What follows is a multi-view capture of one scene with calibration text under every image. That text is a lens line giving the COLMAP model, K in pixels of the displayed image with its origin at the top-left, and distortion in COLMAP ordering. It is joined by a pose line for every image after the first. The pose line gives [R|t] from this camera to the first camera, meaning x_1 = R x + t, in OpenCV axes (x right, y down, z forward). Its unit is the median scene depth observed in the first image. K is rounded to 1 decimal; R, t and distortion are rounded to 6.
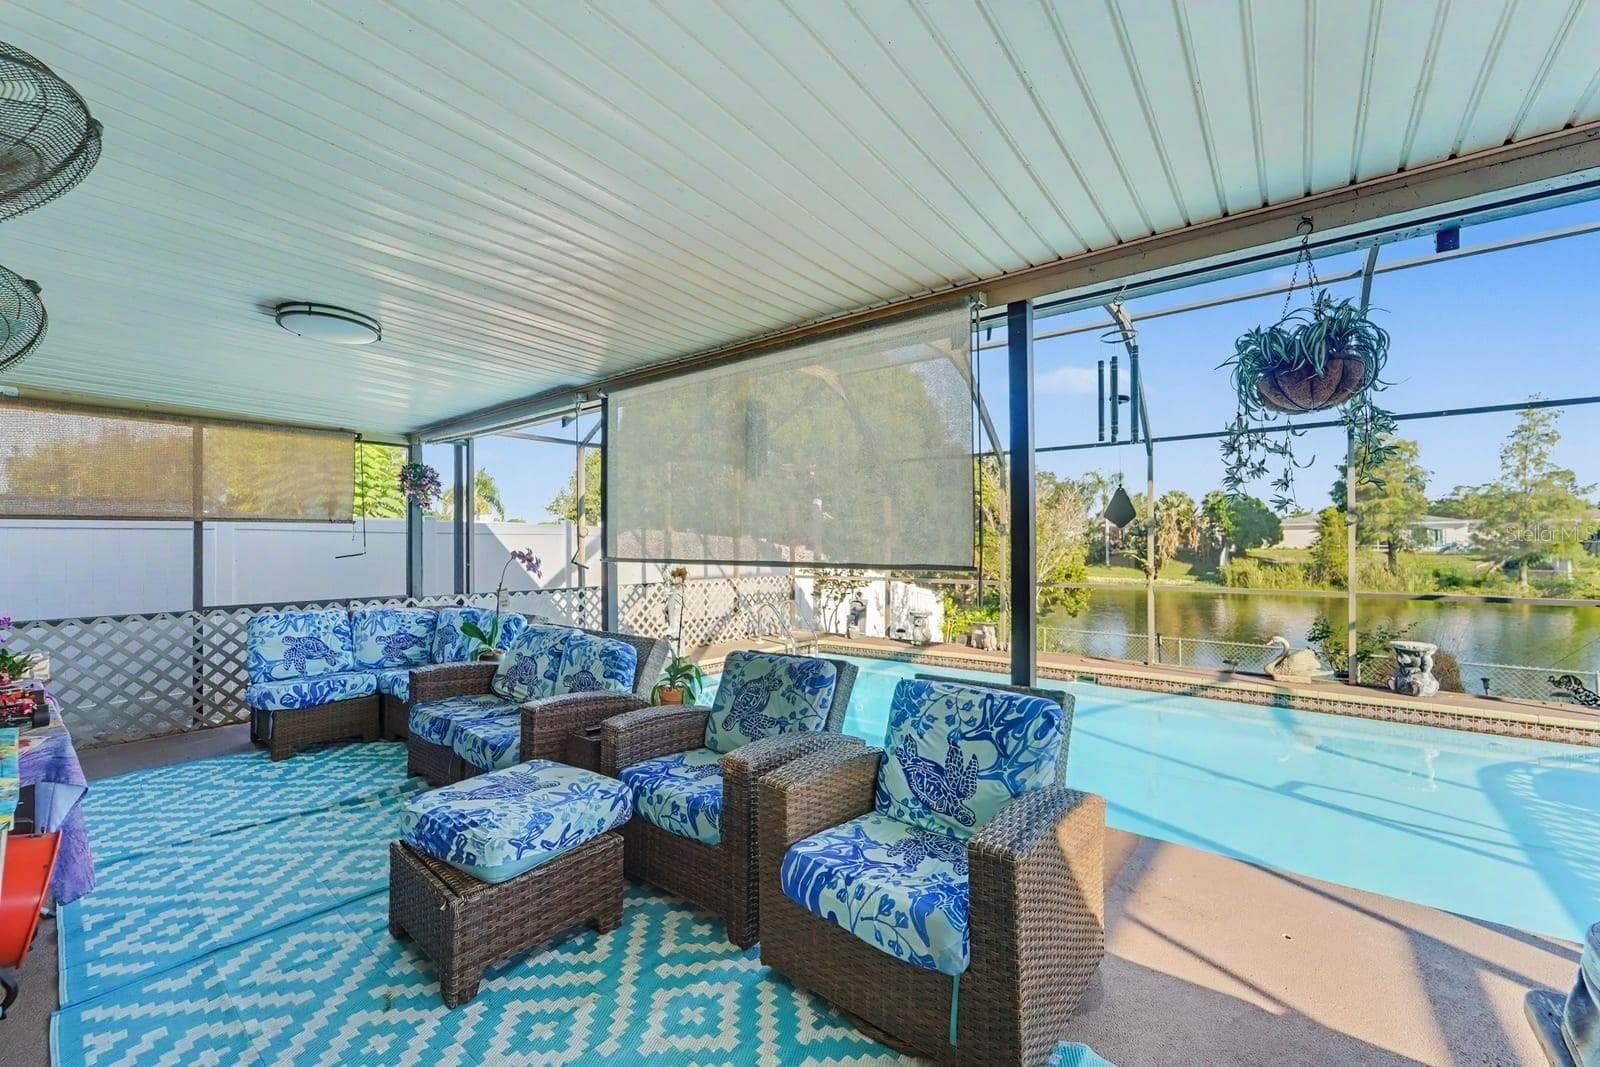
lens RADIAL K [[648.4, 0, 795.5], [0, 648.4, 532.2], [0, 0, 1]] dist [-0.004247, 0.000592]
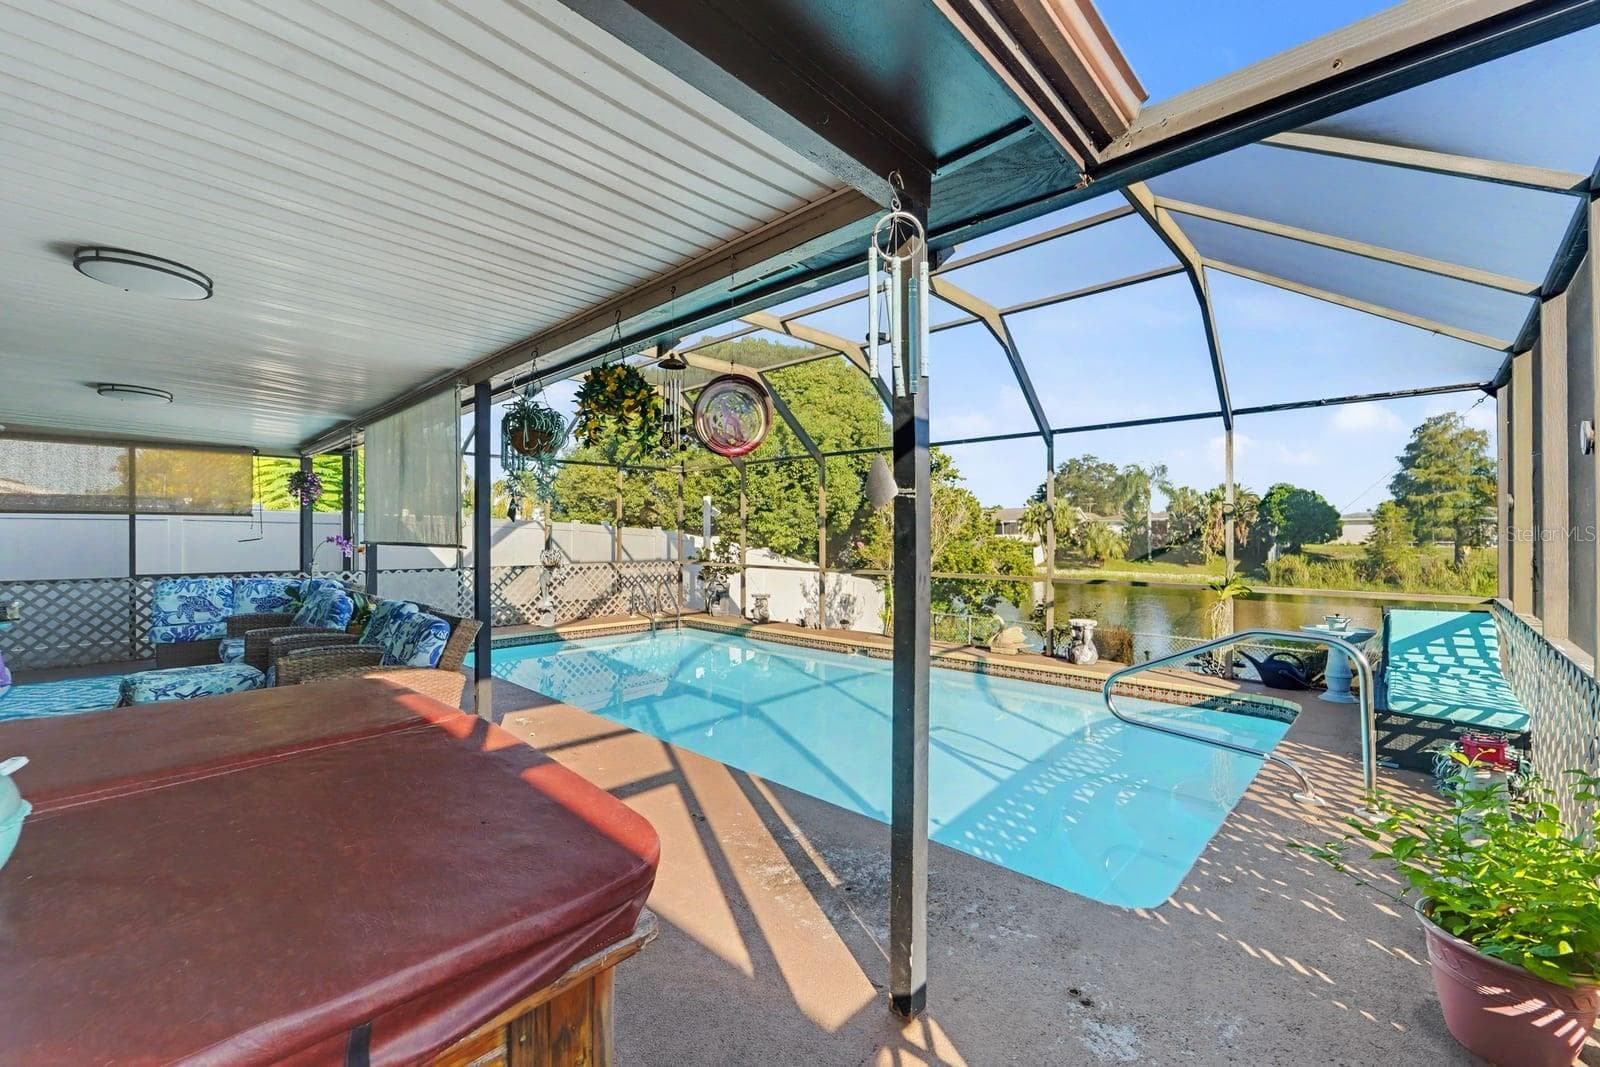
lens RADIAL K [[648.4, 0, 792.8], [0, 648.4, 532.8], [0, 0, 1]] dist [-0.004247, 0.000592]
pose [[0.995458, 0.005572, -0.095034, 0.387380], [-0.004403, 0.999912, 0.012508, -0.000470], [0.095095, -0.012033, 0.995395, -0.162967]]
